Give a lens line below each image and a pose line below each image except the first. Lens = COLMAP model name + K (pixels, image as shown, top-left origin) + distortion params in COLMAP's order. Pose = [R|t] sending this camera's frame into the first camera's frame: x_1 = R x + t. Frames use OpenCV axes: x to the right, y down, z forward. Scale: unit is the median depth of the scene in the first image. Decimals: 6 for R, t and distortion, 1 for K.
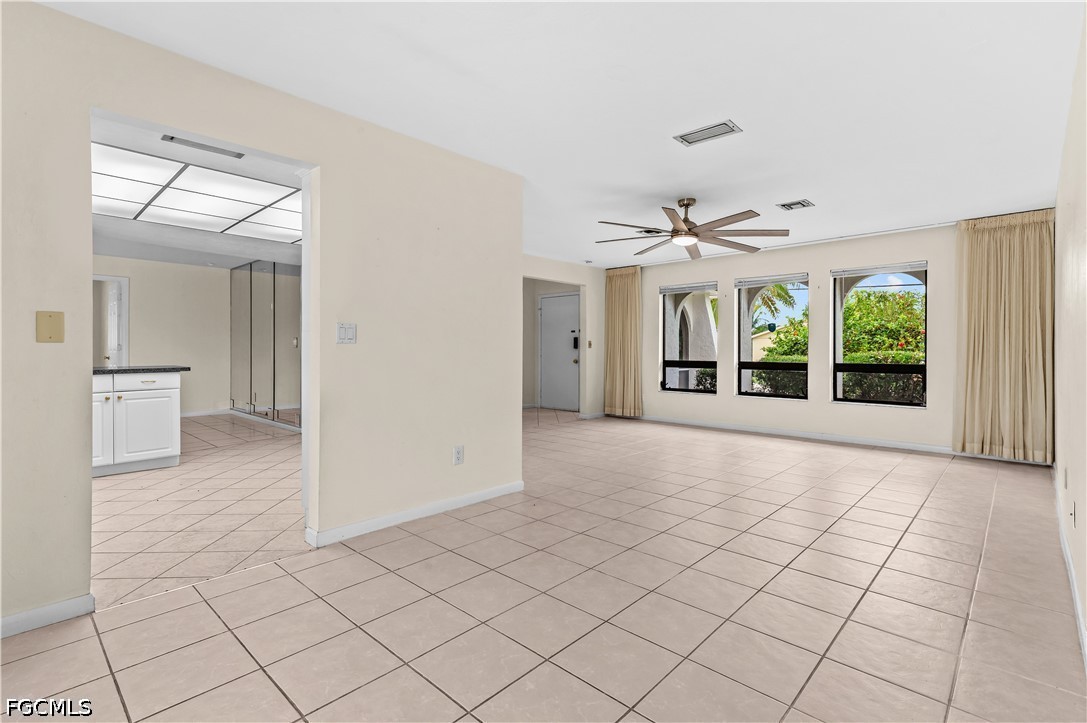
lens RADIAL K [[506.6, 0, 551.6], [0, 506.6, 355.9], [0, 0, 1]] dist [0.005491, 0.000283]
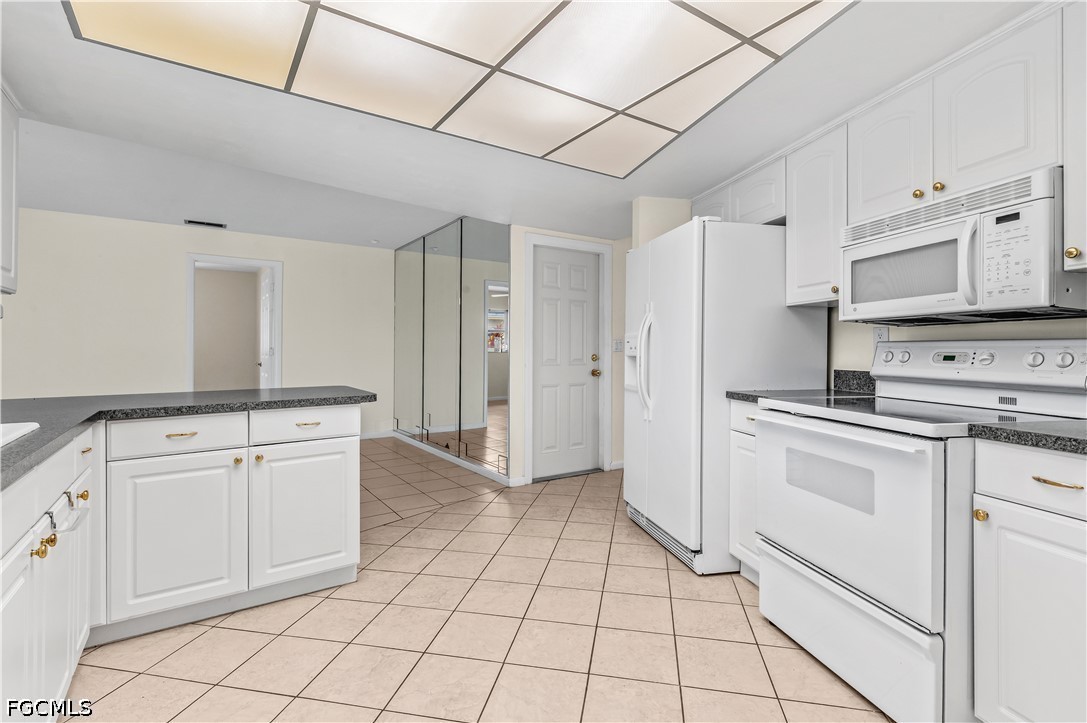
lens RADIAL K [[506.6, 0, 537.3], [0, 506.6, 353.8], [0, 0, 1]] dist [0.005491, 0.000283]
pose [[0.972943, 0.001950, -0.231039, -0.440679], [-0.002858, 0.999989, -0.003592, -0.018494], [0.231030, 0.004155, 0.972938, 0.543600]]
